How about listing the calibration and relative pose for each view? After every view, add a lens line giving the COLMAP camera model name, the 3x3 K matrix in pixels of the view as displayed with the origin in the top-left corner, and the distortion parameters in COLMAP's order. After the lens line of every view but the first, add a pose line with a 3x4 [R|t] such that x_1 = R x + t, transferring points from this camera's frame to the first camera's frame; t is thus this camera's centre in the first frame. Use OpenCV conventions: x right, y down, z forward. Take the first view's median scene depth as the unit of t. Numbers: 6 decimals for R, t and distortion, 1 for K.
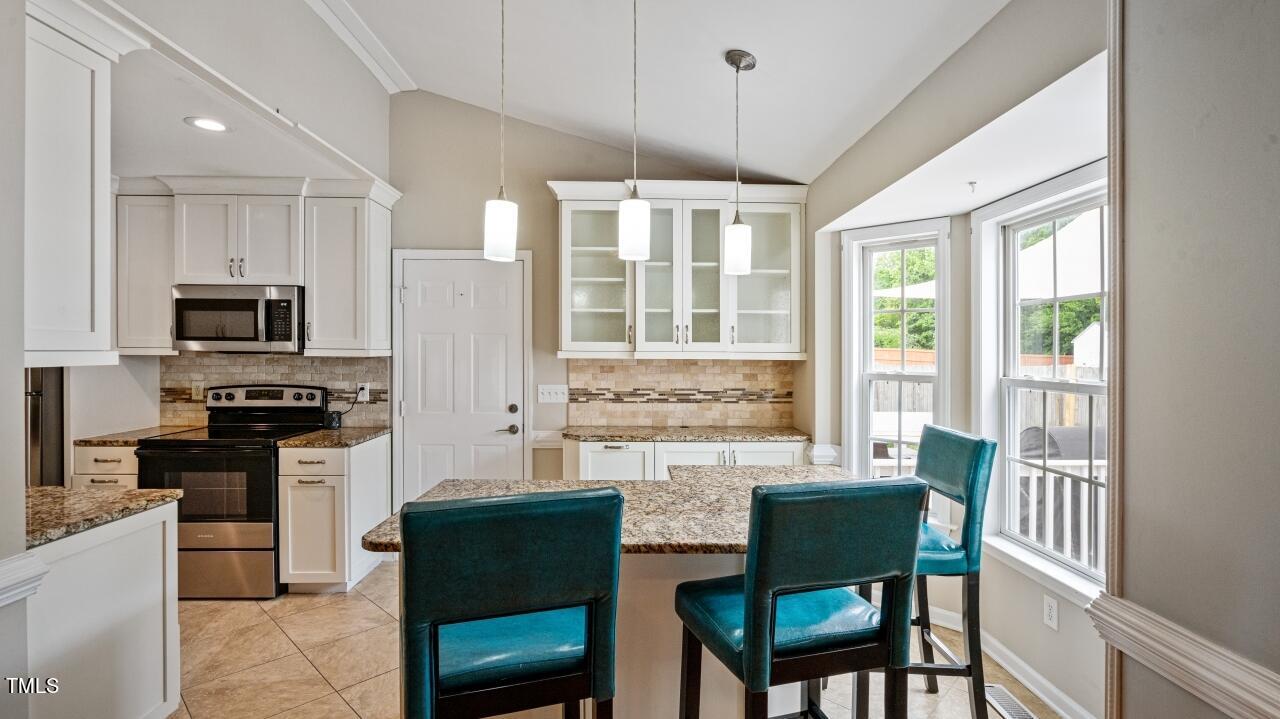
lens RADIAL K [[573.7, 0, 638.0], [0, 573.7, 352.3], [0, 0, 1]] dist [-0.000006, 0.002411]
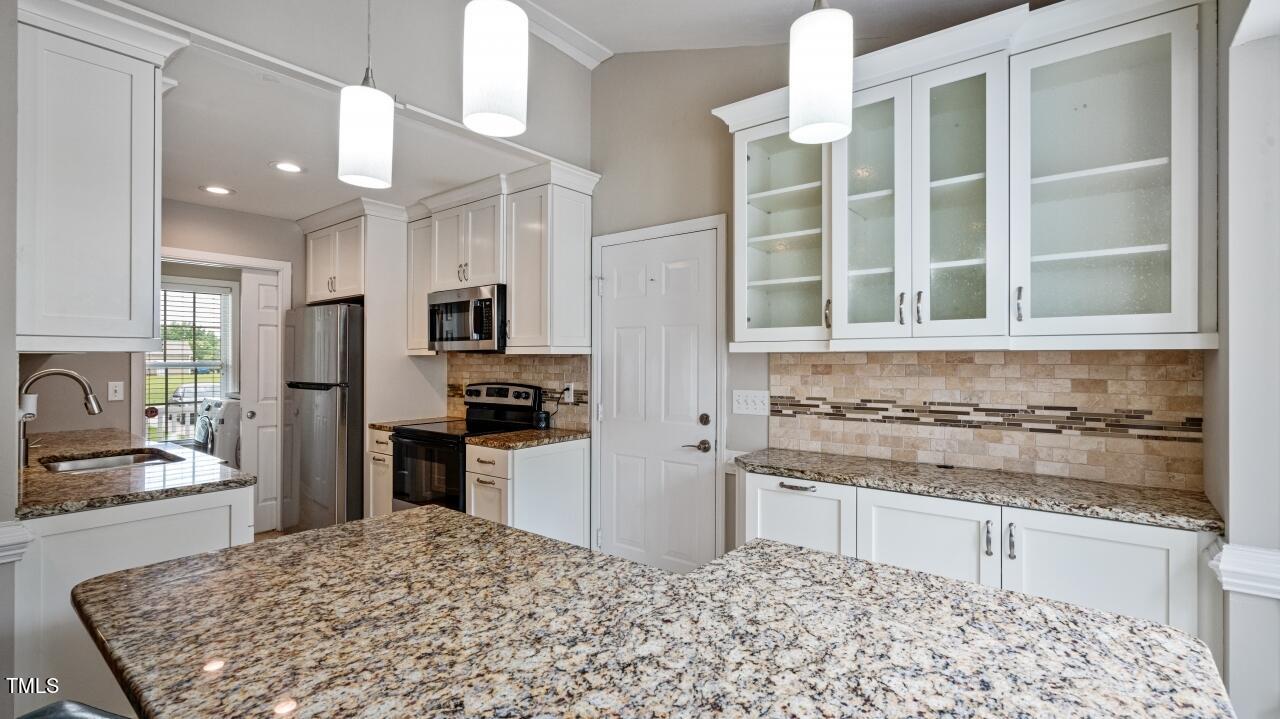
lens RADIAL K [[573.7, 0, 644.3], [0, 573.7, 359.3], [0, 0, 1]] dist [-0.000006, 0.002411]
pose [[0.779002, -0.007869, -0.626973, 0.220448], [0.003113, 0.999957, -0.008682, 0.024077], [0.627014, 0.004812, 0.778993, 0.359055]]
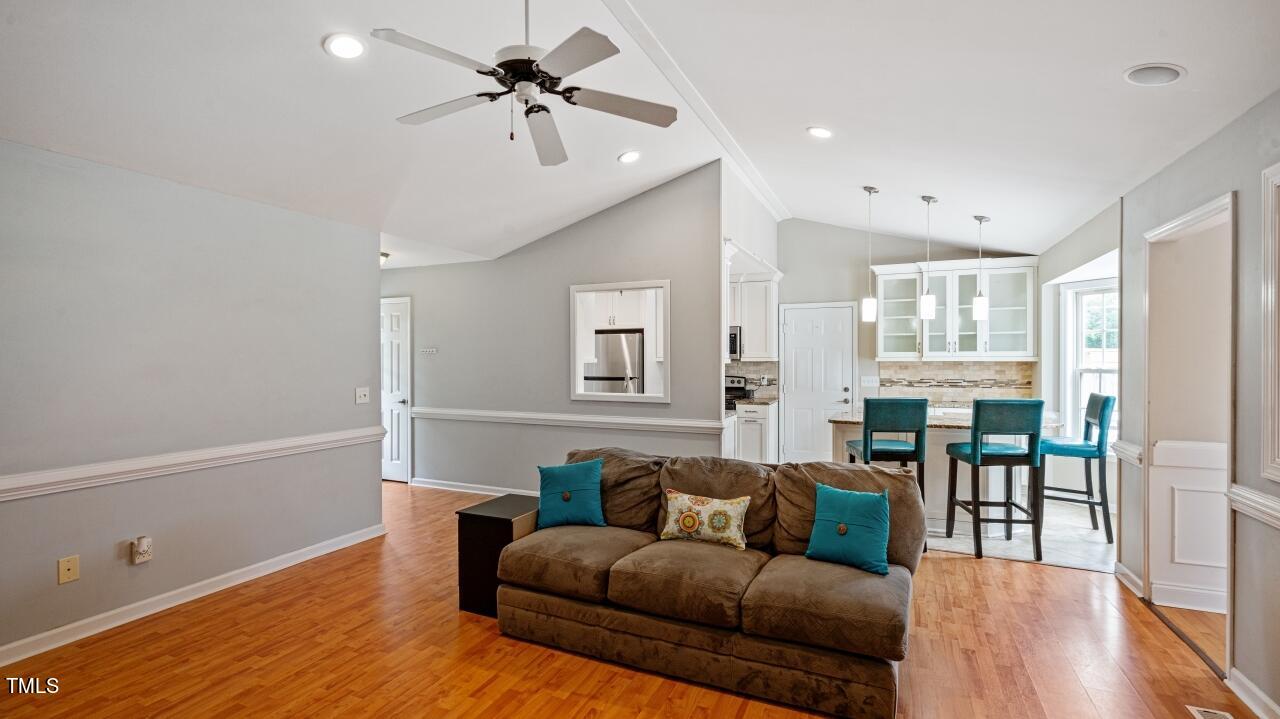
lens RADIAL K [[573.7, 0, 645.0], [0, 573.7, 370.6], [0, 0, 1]] dist [-0.000006, 0.002411]
pose [[0.910660, -0.000361, -0.413157, -0.051935], [0.007345, 0.999856, 0.015315, 0.006947], [0.413092, -0.016982, 0.910531, -0.947653]]
